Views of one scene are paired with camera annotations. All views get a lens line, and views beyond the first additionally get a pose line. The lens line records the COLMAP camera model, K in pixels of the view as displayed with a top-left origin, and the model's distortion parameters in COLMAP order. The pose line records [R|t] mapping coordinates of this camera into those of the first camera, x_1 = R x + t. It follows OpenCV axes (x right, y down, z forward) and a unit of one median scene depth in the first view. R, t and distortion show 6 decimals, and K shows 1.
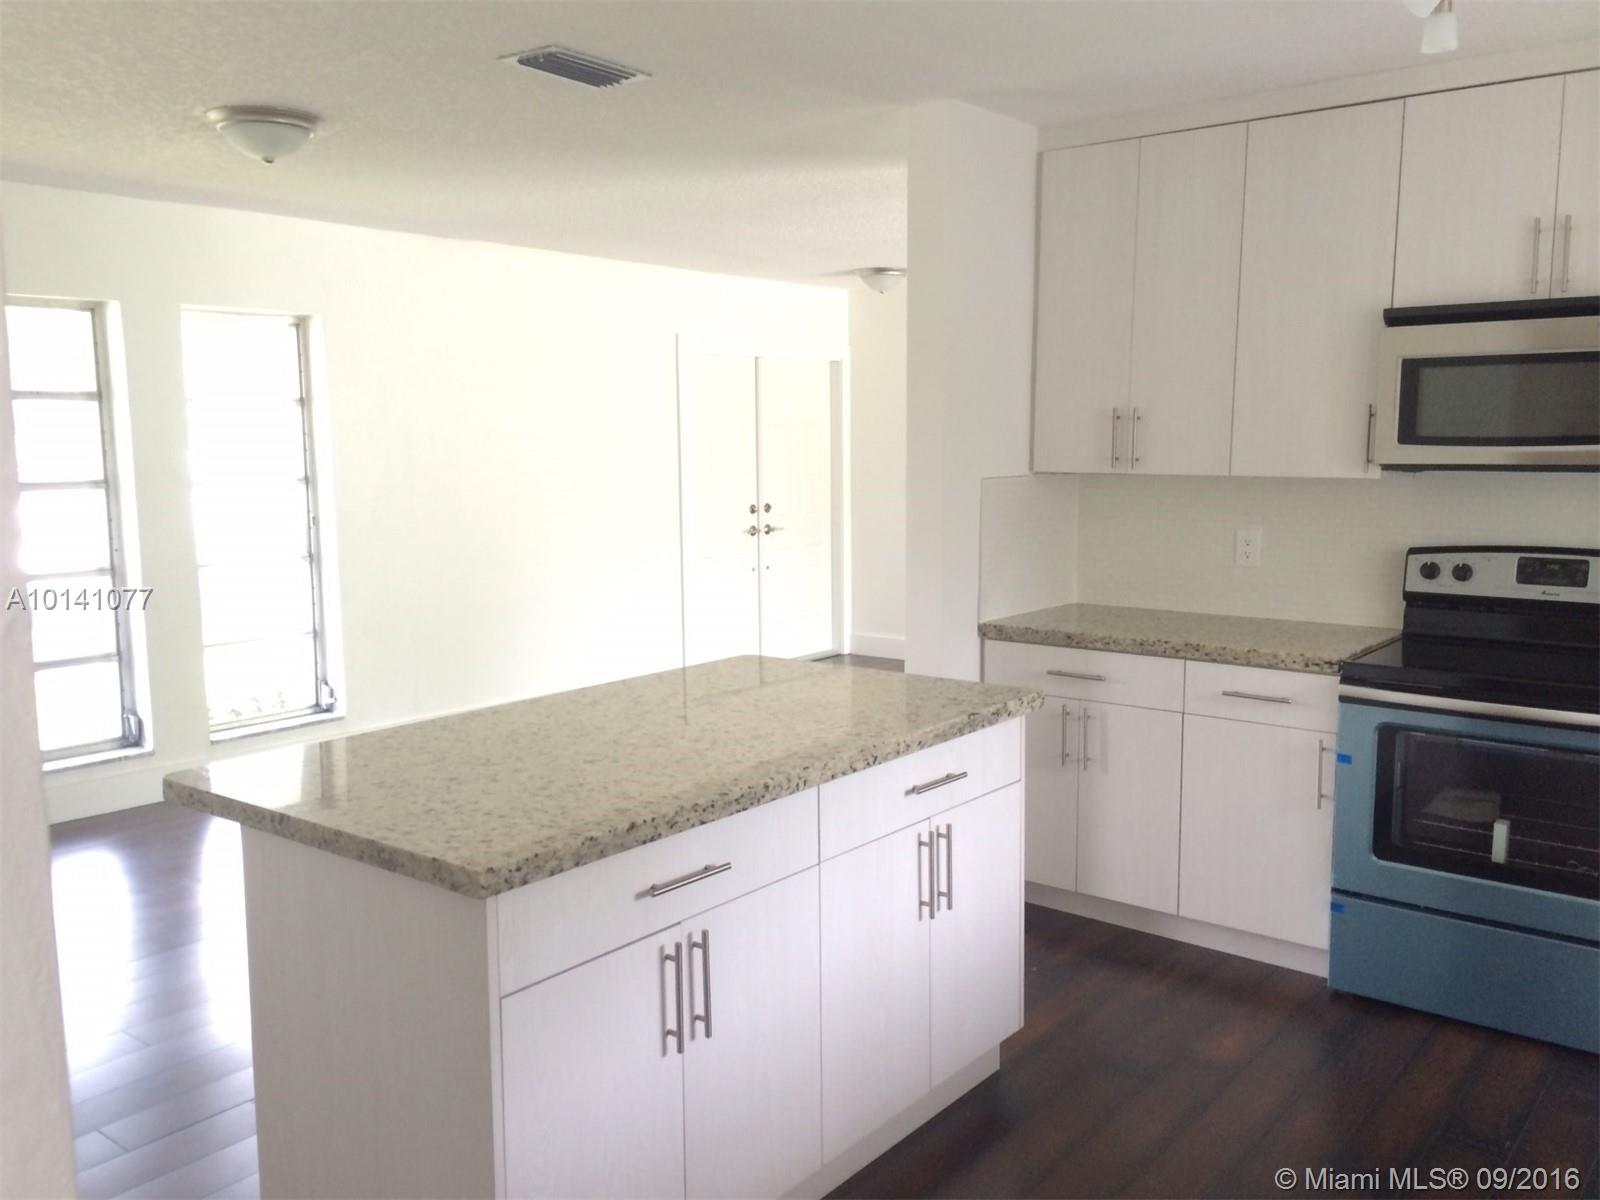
lens RADIAL K [[1367.4, 0, 797.2], [0, 1367.4, 594.3], [0, 0, 1]] dist [0.049826, -0.010132]
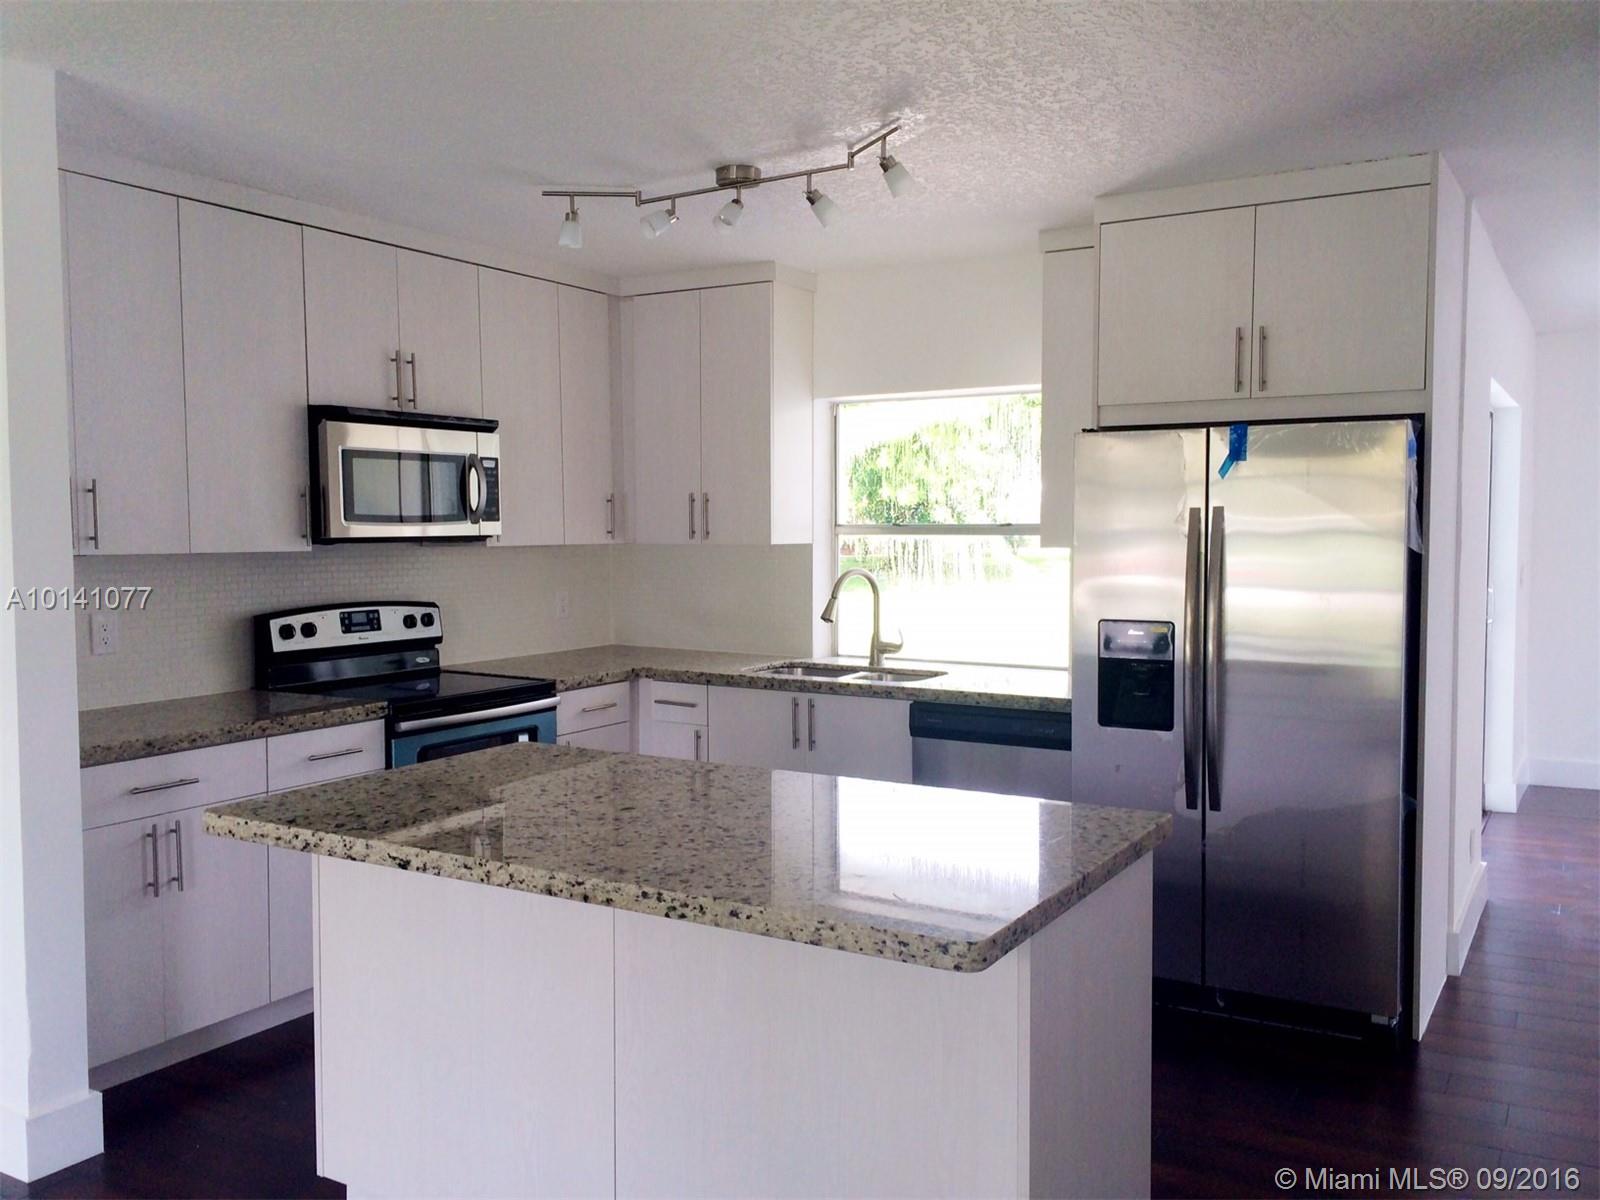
lens RADIAL K [[1367.4, 0, 802.0], [0, 1367.4, 602.6], [0, 0, 1]] dist [0.049826, -0.010132]
pose [[-0.143800, -0.053839, 0.988141, -0.763819], [0.118976, 0.990336, 0.071273, -0.074861], [-0.982429, 0.127814, -0.136005, 0.762997]]
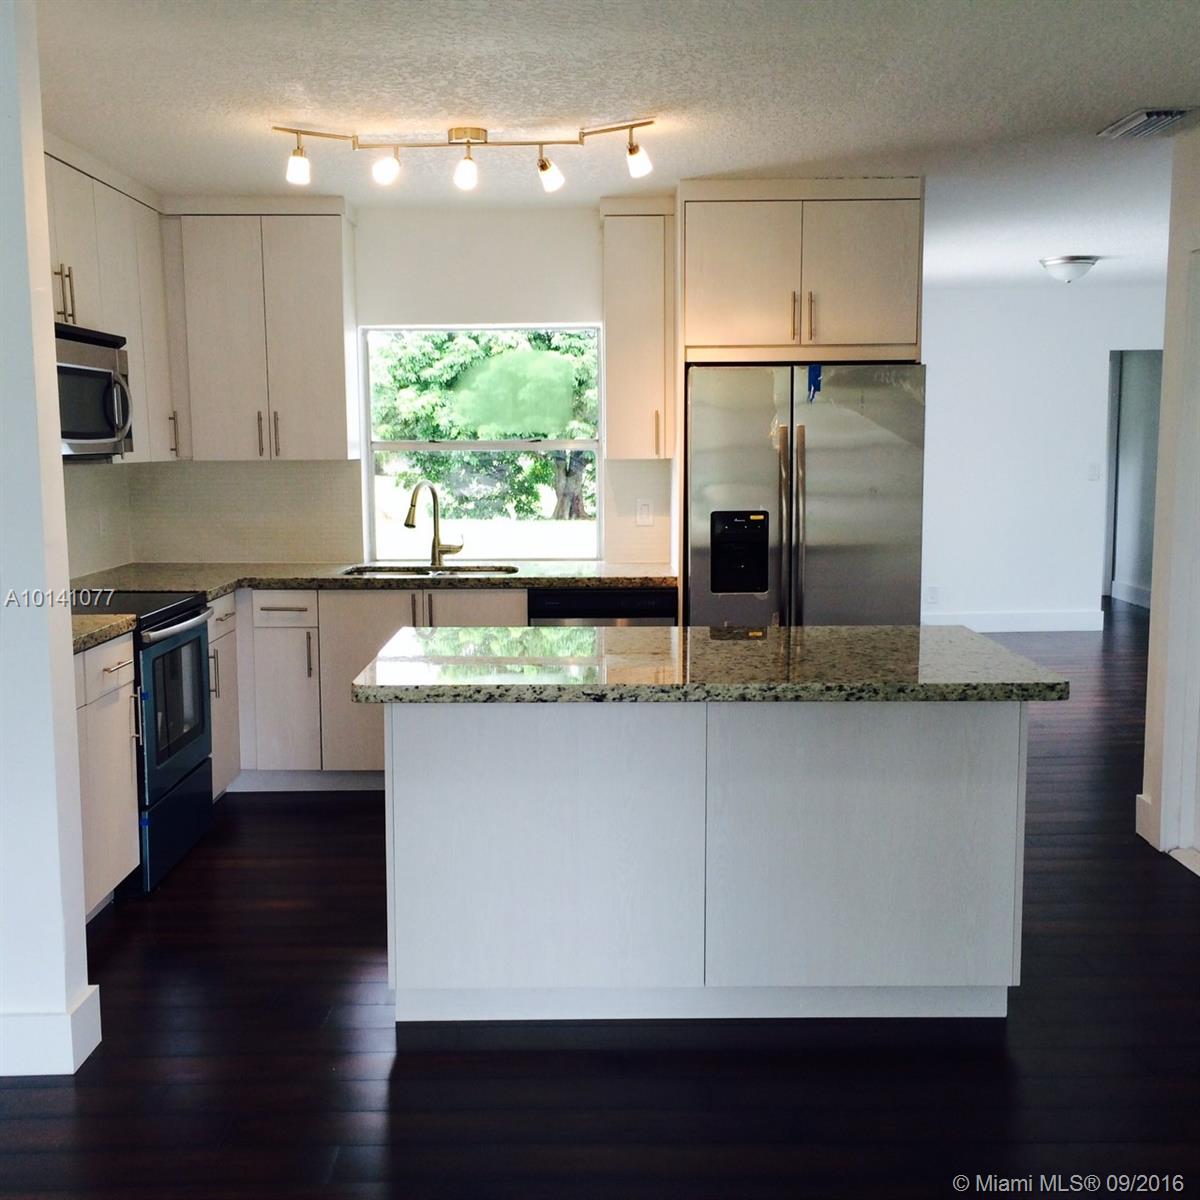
lens RADIAL K [[1379.3, 0, 598.3], [0, 1379.3, 601.3], [0, 0, 1]] dist [0.041877, 0.000000]
pose [[-0.640730, -0.080009, 0.763586, -0.745887], [0.100412, 0.977280, 0.186656, -0.142872], [-0.761172, 0.196270, -0.618139, 1.366280]]
